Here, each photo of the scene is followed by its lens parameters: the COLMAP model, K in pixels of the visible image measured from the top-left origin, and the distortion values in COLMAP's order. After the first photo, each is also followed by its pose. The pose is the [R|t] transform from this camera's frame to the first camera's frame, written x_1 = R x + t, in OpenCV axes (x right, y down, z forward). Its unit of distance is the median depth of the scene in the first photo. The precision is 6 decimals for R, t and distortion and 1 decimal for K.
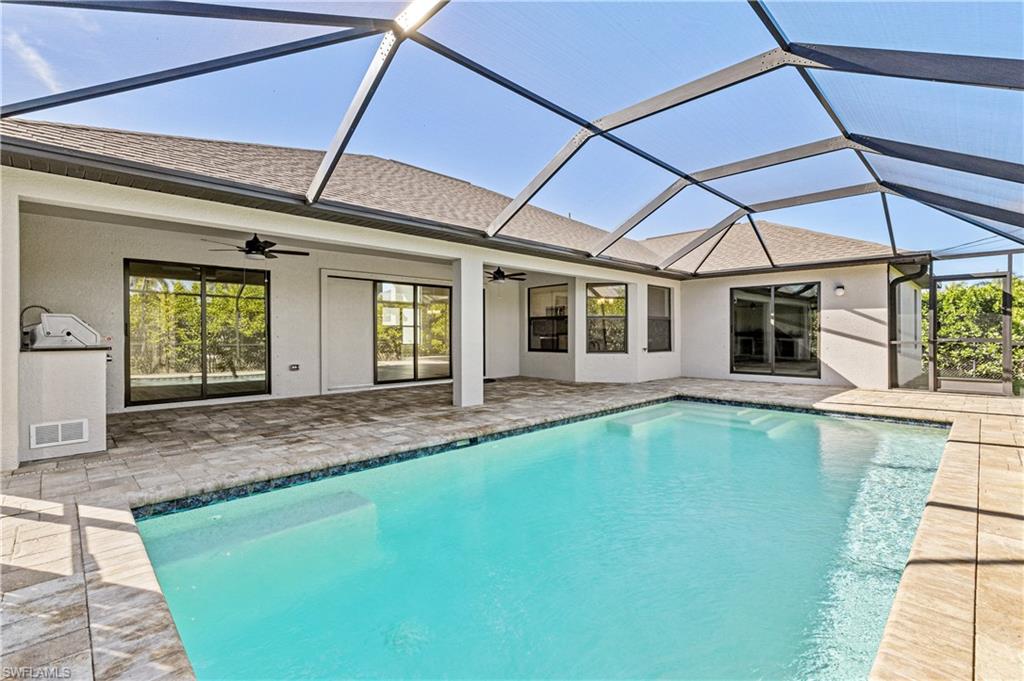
lens RADIAL K [[460.2, 0, 518.1], [0, 460.2, 342.6], [0, 0, 1]] dist [0.007507, -0.001672]
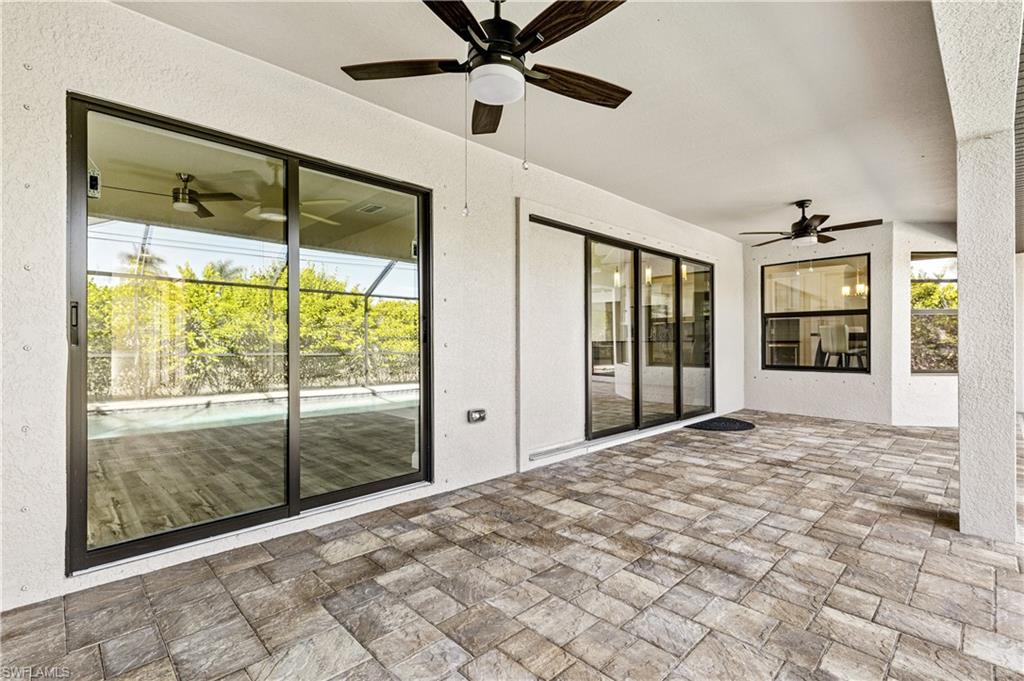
lens RADIAL K [[460.2, 0, 519.9], [0, 460.2, 344.6], [0, 0, 1]] dist [0.007507, -0.001672]
pose [[0.999963, 0.001485, 0.008483, -0.250224], [-0.001396, 0.999944, -0.010456, -0.005539], [-0.008499, 0.010443, 0.999909, 0.311854]]
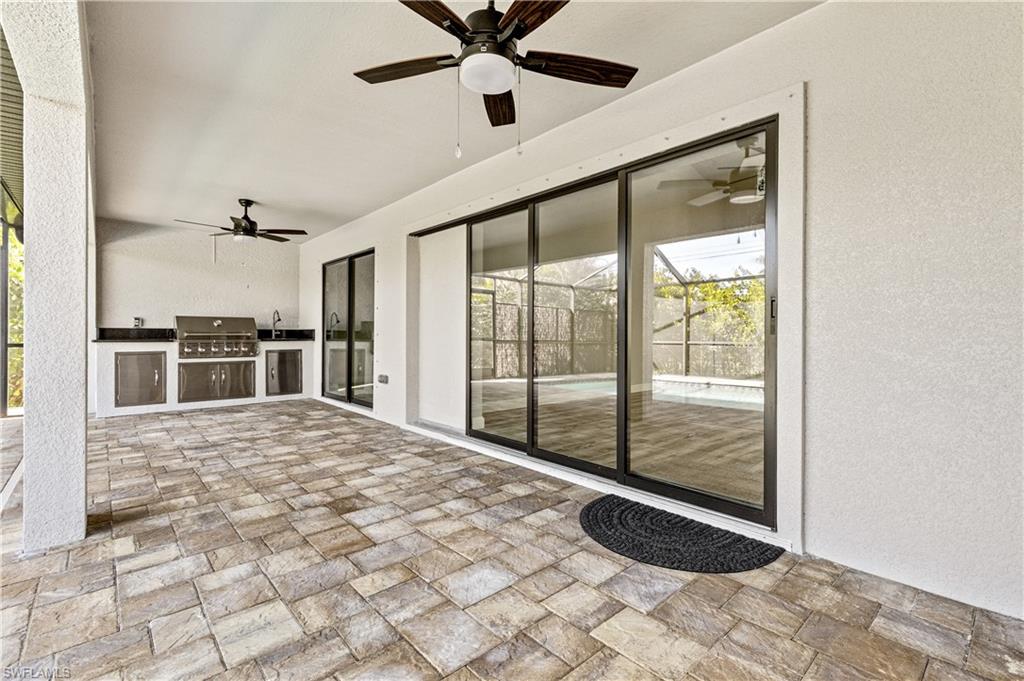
lens RADIAL K [[460.2, 0, 512.6], [0, 460.2, 332.5], [0, 0, 1]] dist [0.007507, -0.001672]
pose [[-0.040470, -0.000222, -0.999181, 0.125610], [-0.014392, 0.999896, 0.000361, -0.011247], [0.999077, 0.014395, -0.040469, 0.692981]]
